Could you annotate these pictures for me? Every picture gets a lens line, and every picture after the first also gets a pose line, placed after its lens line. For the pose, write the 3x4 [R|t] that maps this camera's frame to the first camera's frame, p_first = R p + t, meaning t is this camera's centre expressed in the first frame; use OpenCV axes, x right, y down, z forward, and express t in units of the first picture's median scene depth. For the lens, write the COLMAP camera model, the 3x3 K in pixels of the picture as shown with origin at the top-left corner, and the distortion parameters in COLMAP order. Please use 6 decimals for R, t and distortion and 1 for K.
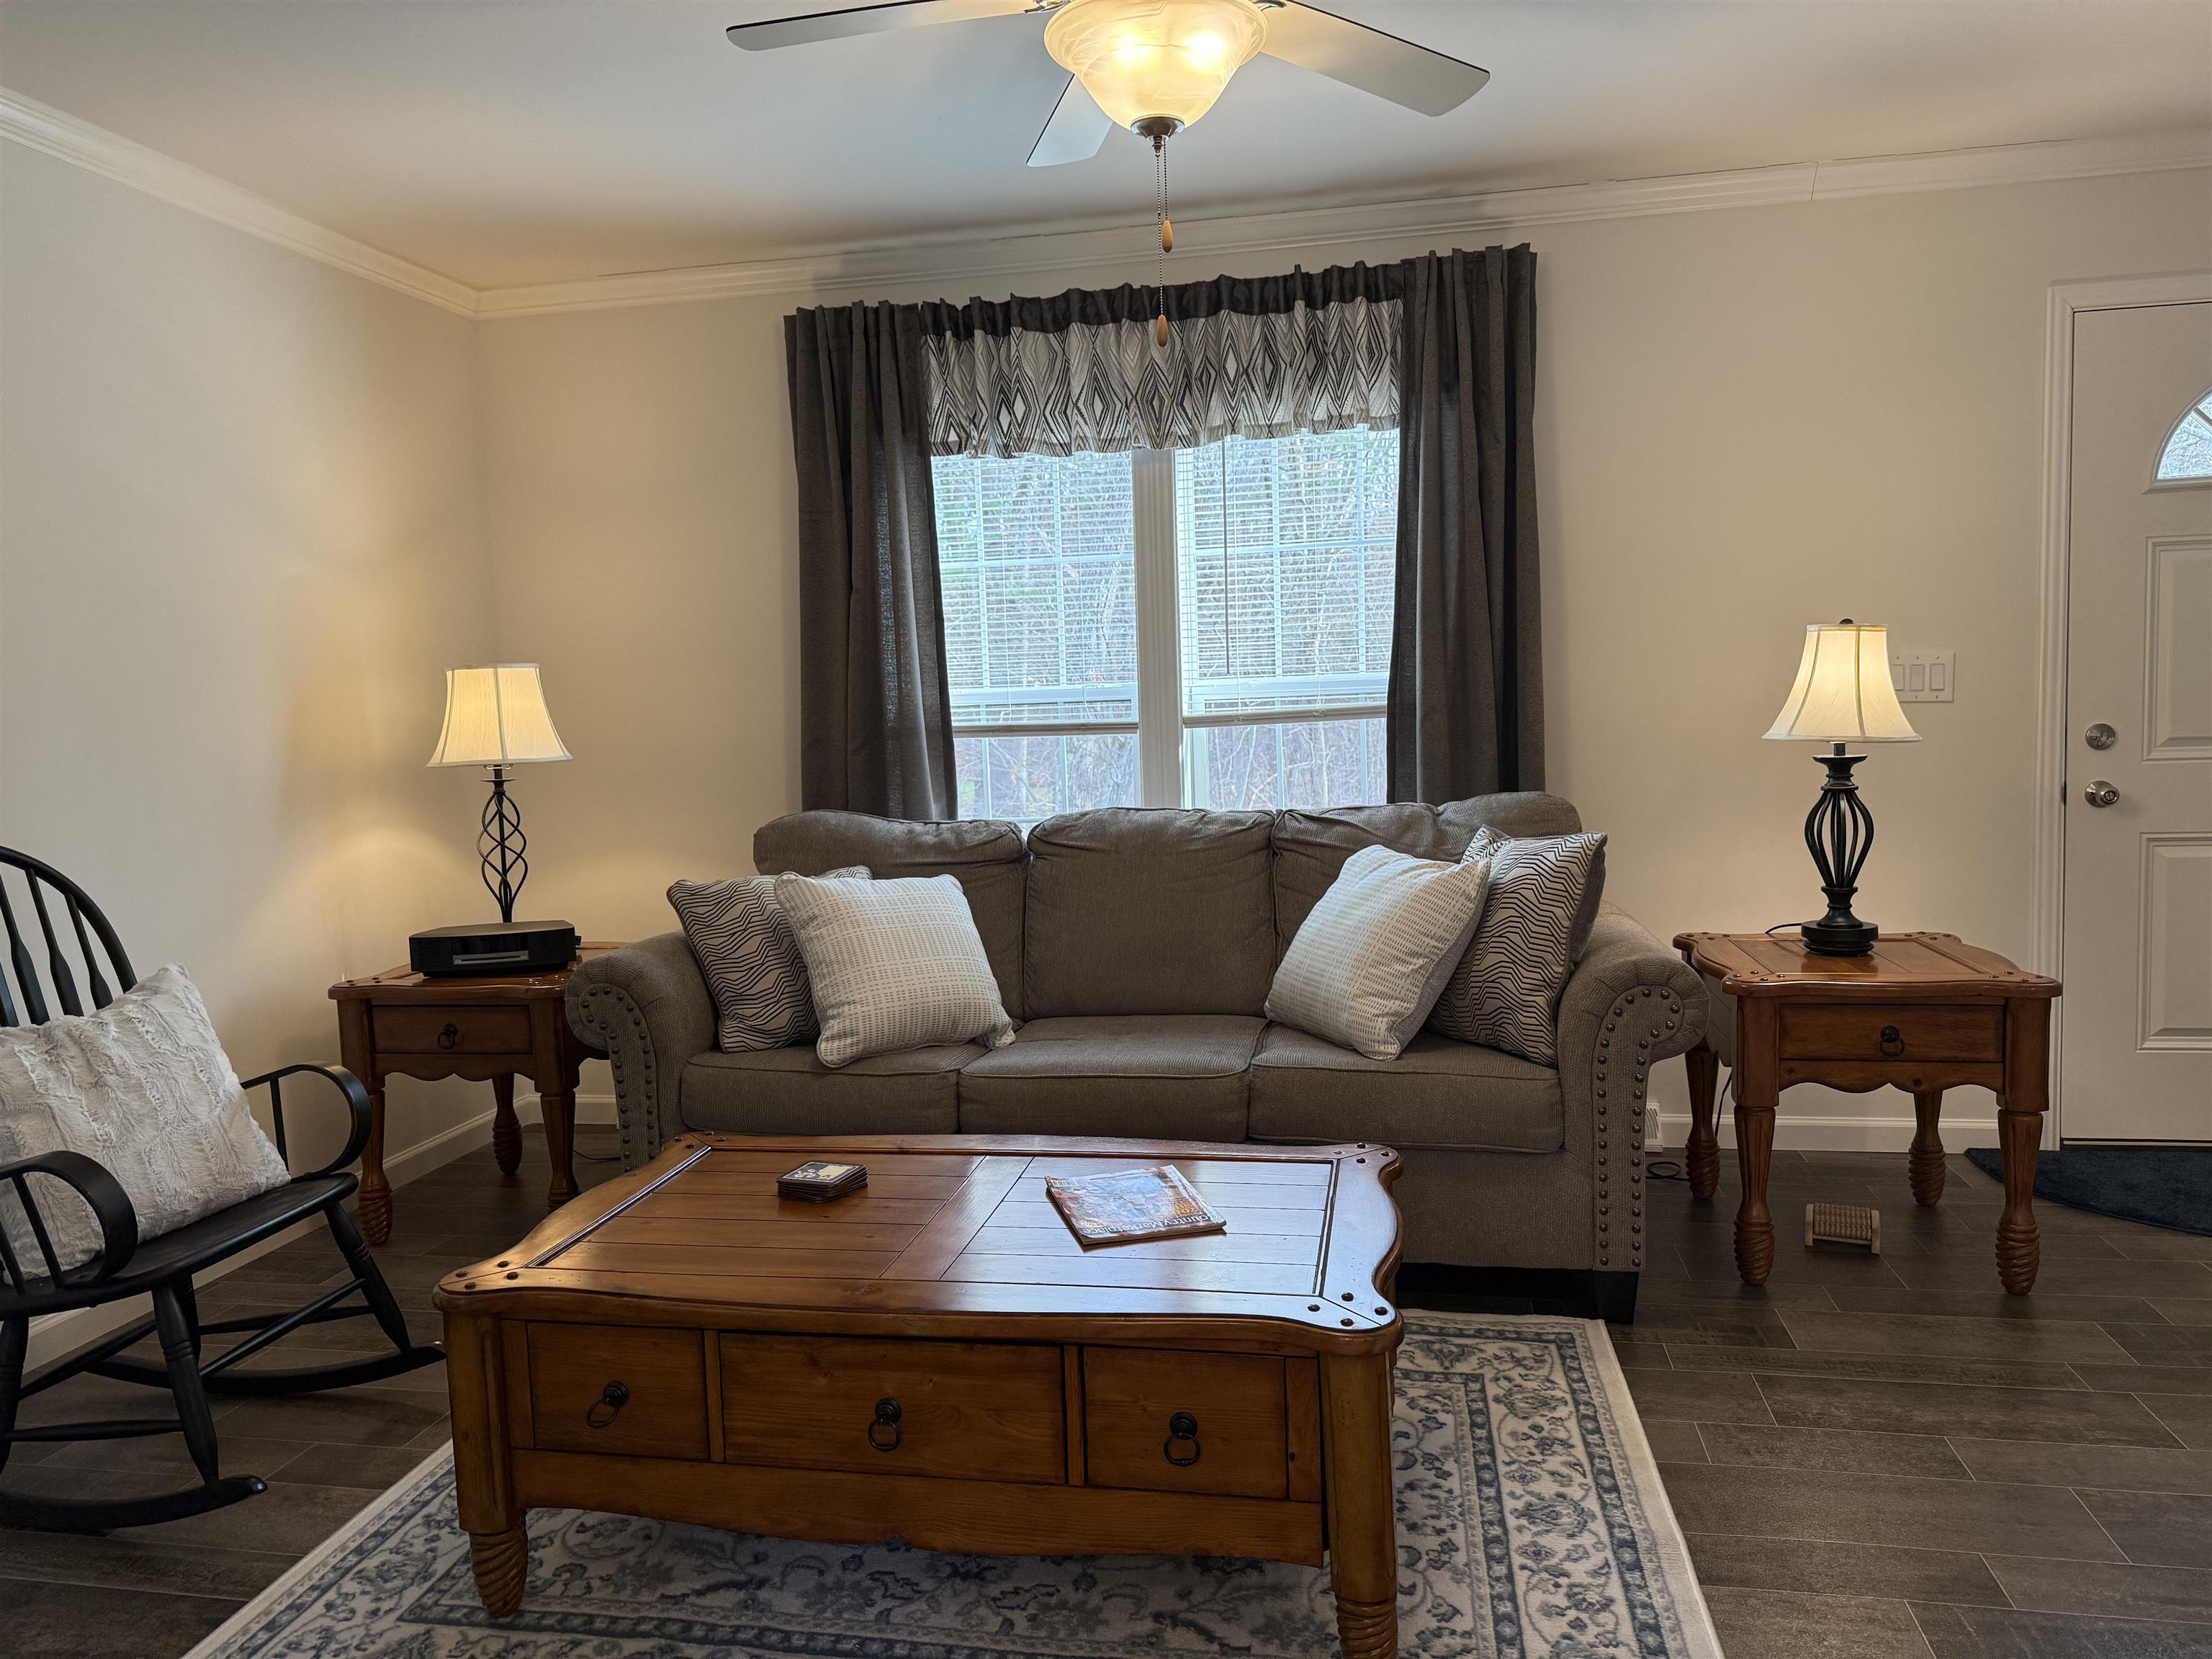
lens RADIAL K [[1578.1, 0, 1114.9], [0, 1578.1, 862.9], [0, 0, 1]] dist [0.052426, -0.066046]
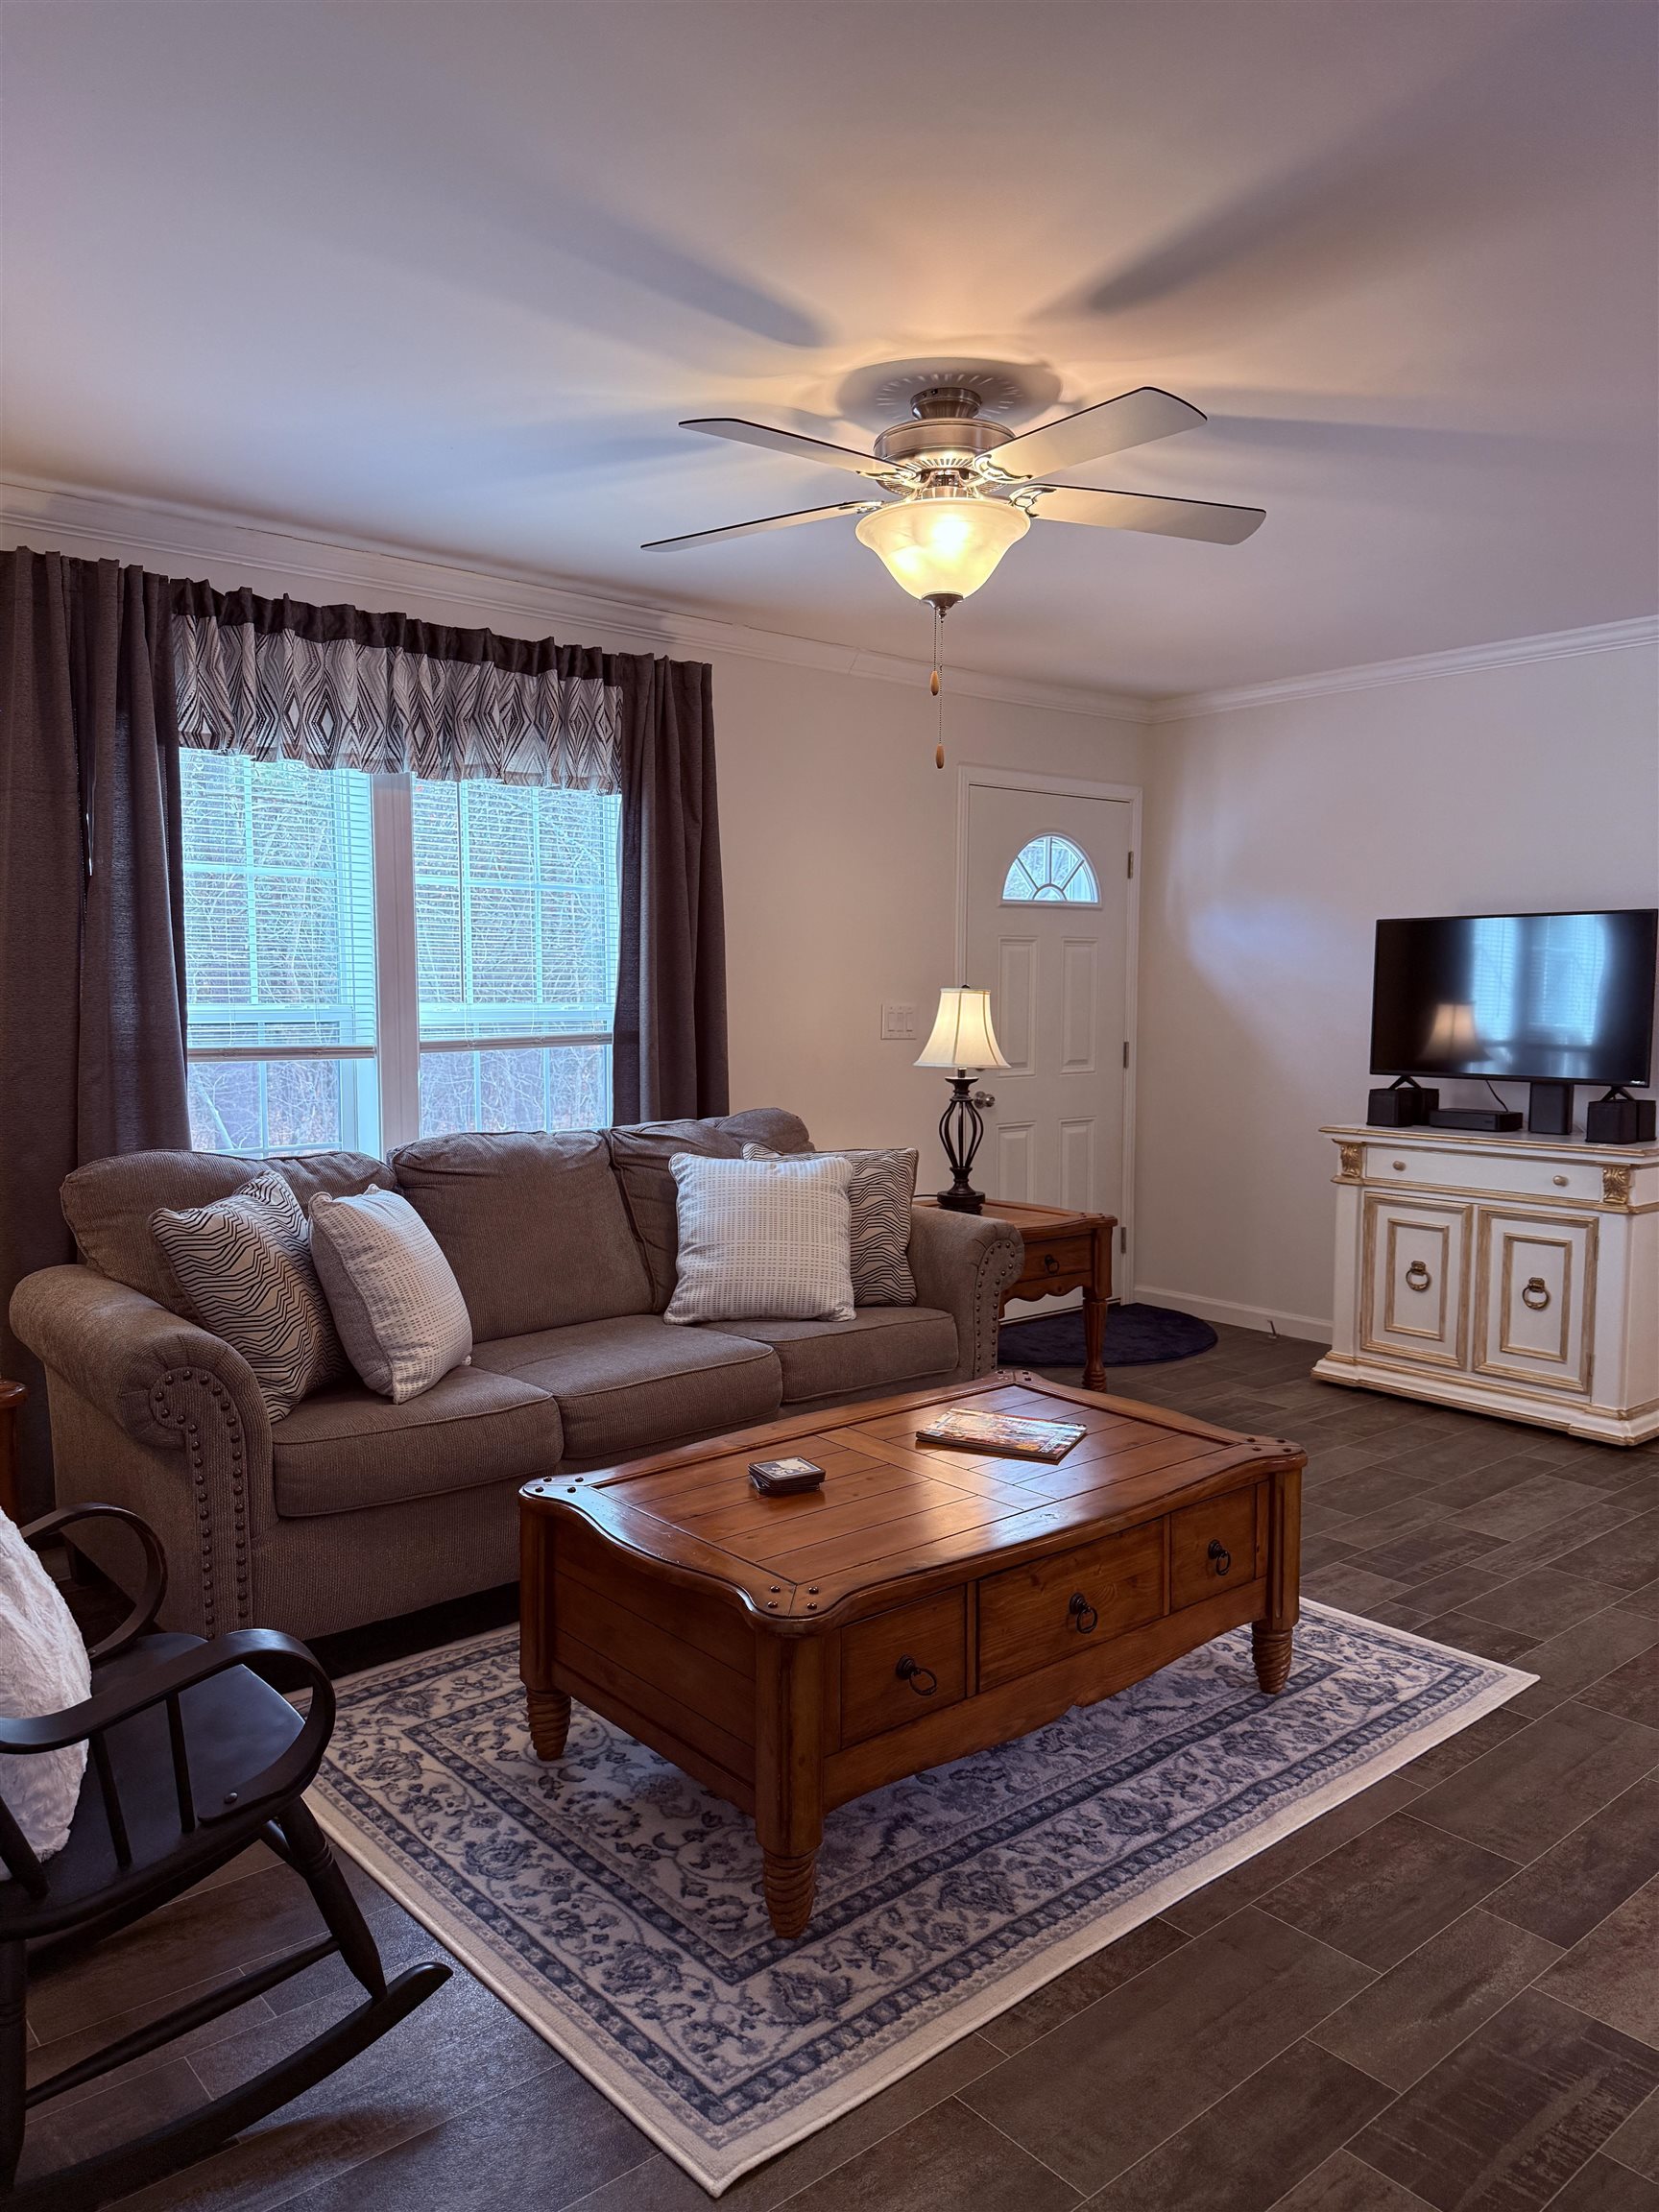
lens RADIAL K [[1578.1, 0, 839.4], [0, 1578.1, 1126.8], [0, 0, 1]] dist [0.052426, -0.066046]
pose [[0.611797, -0.035983, 0.790196, -0.647429], [0.058792, 0.998270, -0.000061, -0.024529], [-0.788827, 0.046495, 0.612854, 0.182891]]
